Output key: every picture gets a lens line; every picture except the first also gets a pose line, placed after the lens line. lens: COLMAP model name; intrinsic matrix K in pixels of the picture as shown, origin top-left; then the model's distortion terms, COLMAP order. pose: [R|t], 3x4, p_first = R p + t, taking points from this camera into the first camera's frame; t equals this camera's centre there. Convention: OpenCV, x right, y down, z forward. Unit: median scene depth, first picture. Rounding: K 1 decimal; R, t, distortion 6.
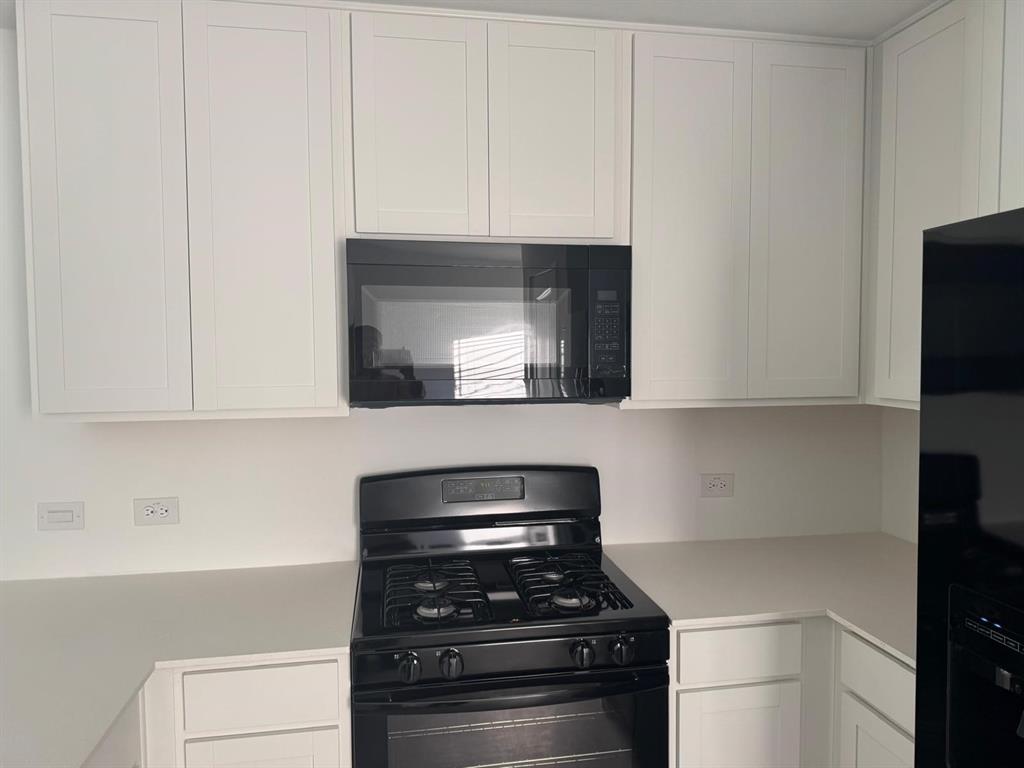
lens RADIAL K [[736.8, 0, 512.0], [0, 736.8, 384.0], [0, 0, 1]] dist [0.002594, -0.001000]
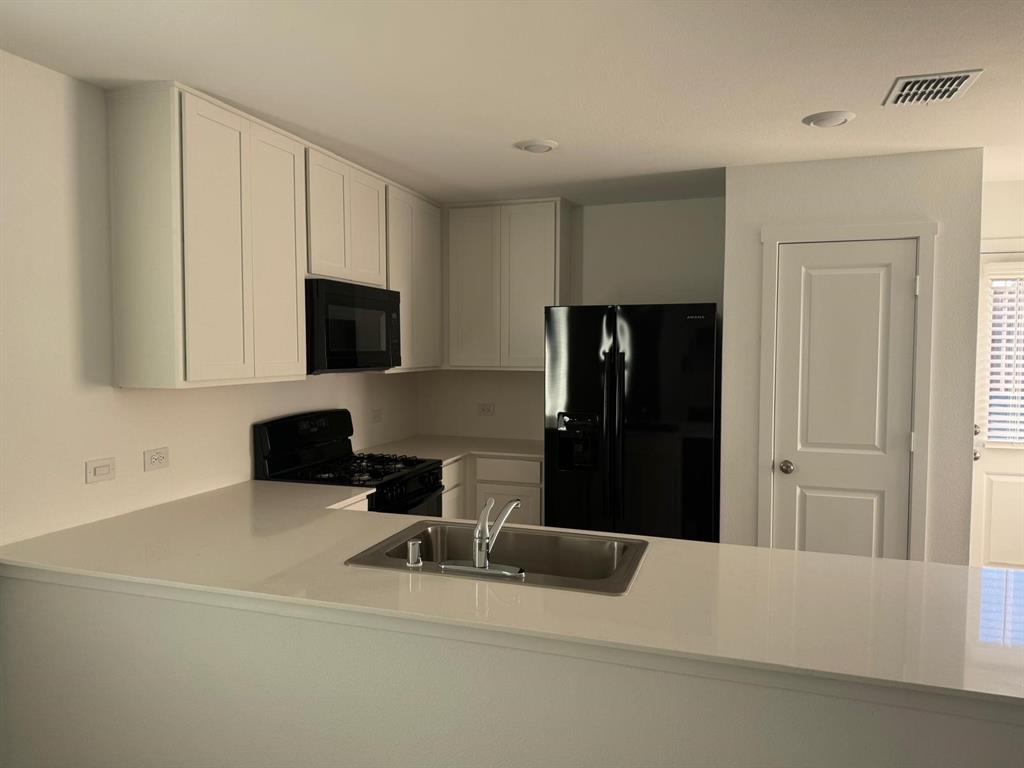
lens RADIAL K [[713.3, 0, 506.3], [0, 713.3, 381.6], [0, 0, 1]] dist [0.057038, -0.077852]
pose [[0.473379, -0.034916, 0.880166, -1.377229], [0.039376, 0.999054, 0.018455, 0.034462], [-0.879978, 0.025922, 0.474306, -0.187924]]
